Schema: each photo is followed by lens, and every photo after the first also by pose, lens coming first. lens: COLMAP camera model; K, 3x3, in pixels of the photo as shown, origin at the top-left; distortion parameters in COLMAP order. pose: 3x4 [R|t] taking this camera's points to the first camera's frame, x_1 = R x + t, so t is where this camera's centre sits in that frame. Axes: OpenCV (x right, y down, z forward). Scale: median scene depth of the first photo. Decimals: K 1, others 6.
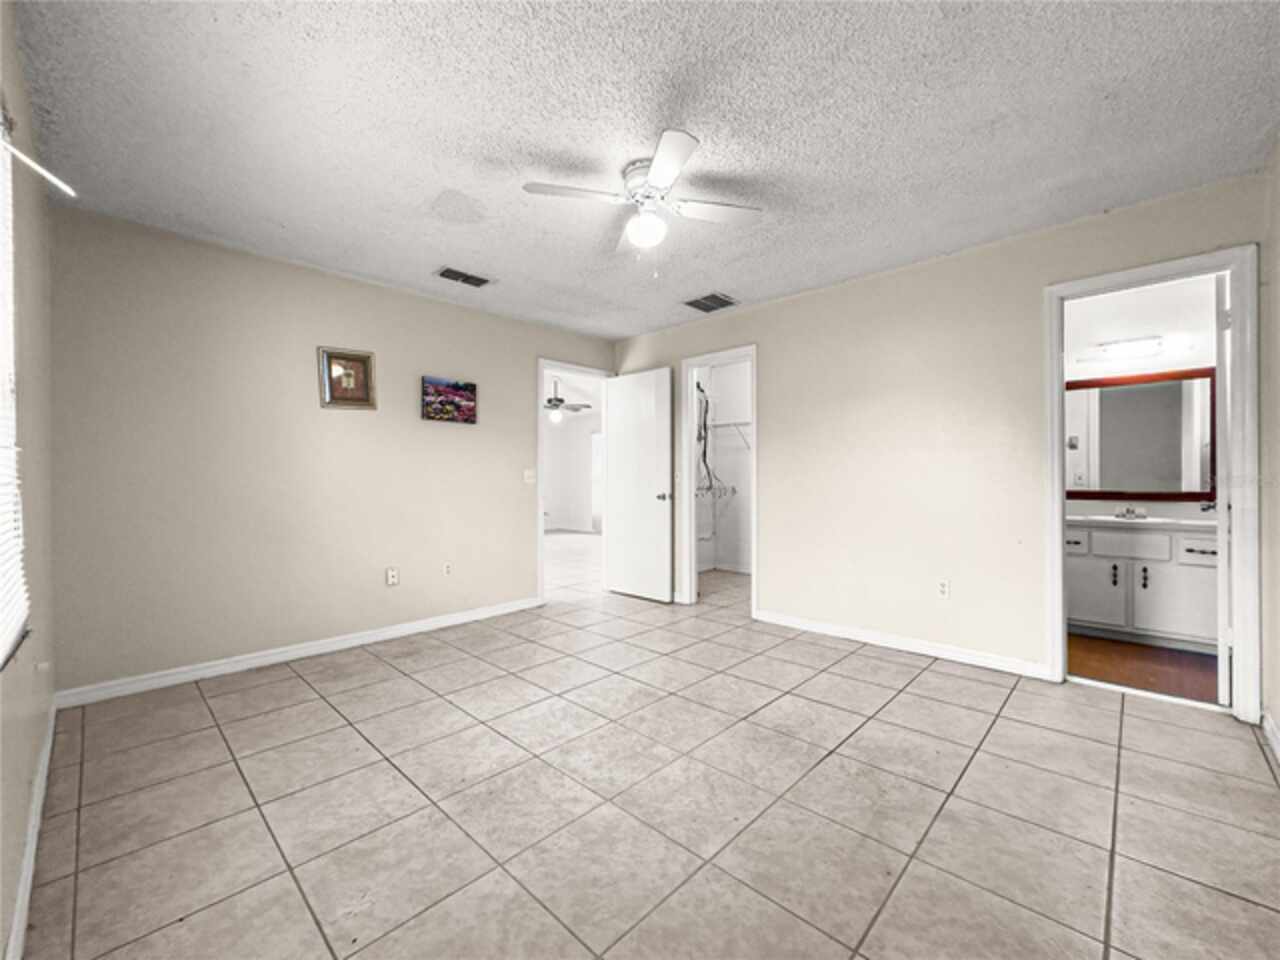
lens RADIAL K [[514.2, 0, 645.5], [0, 514.2, 480.2], [0, 0, 1]] dist [-0.001087, 0.000537]
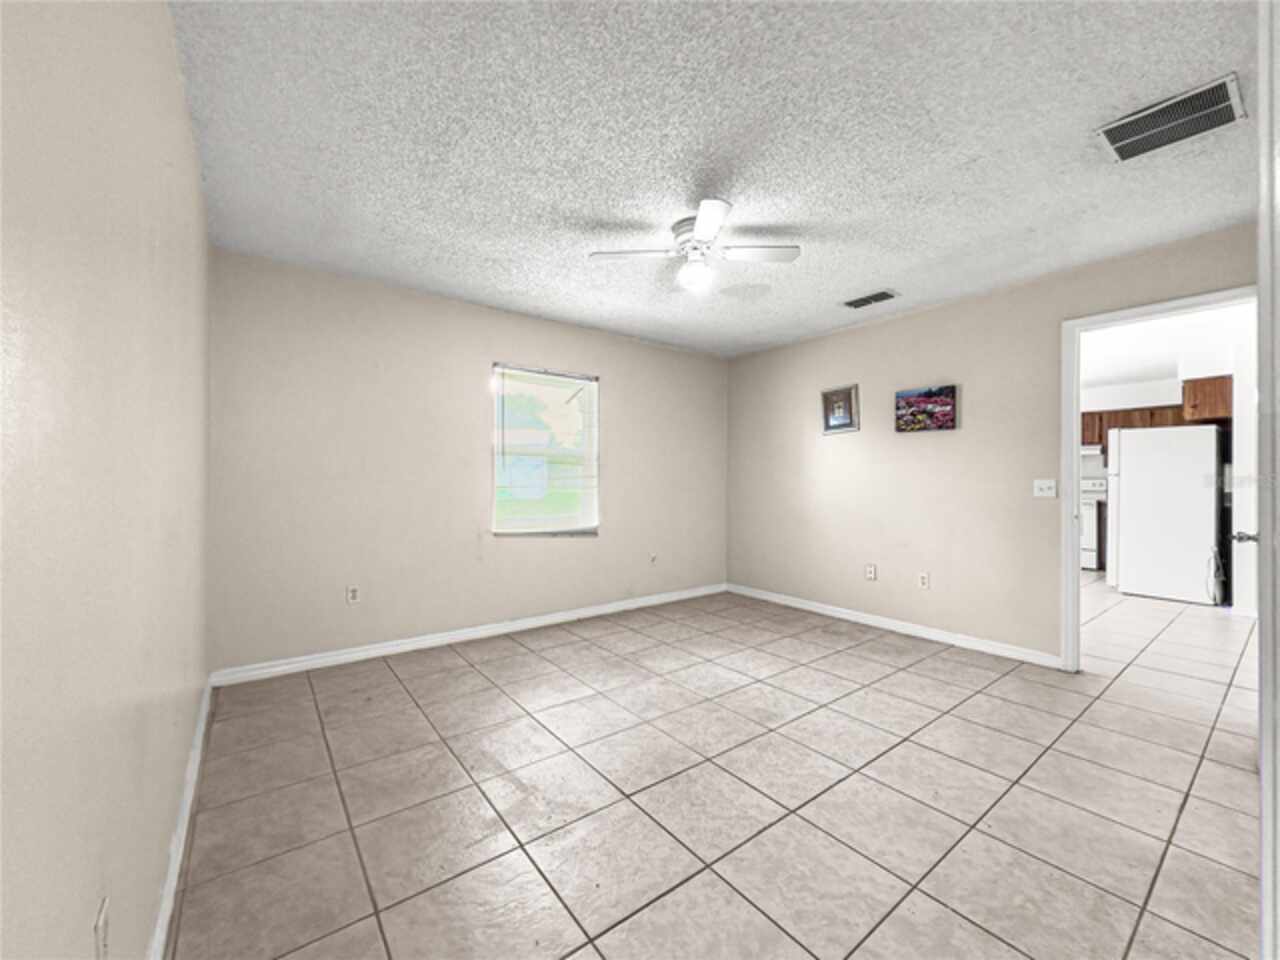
lens RADIAL K [[514.2, 0, 647.4], [0, 514.2, 477.4], [0, 0, 1]] dist [-0.001087, 0.000537]
pose [[-0.142676, 0.001161, -0.989769, 0.778939], [-0.003395, 0.999993, 0.001662, -0.028512], [0.989764, 0.003598, -0.142671, 0.714688]]
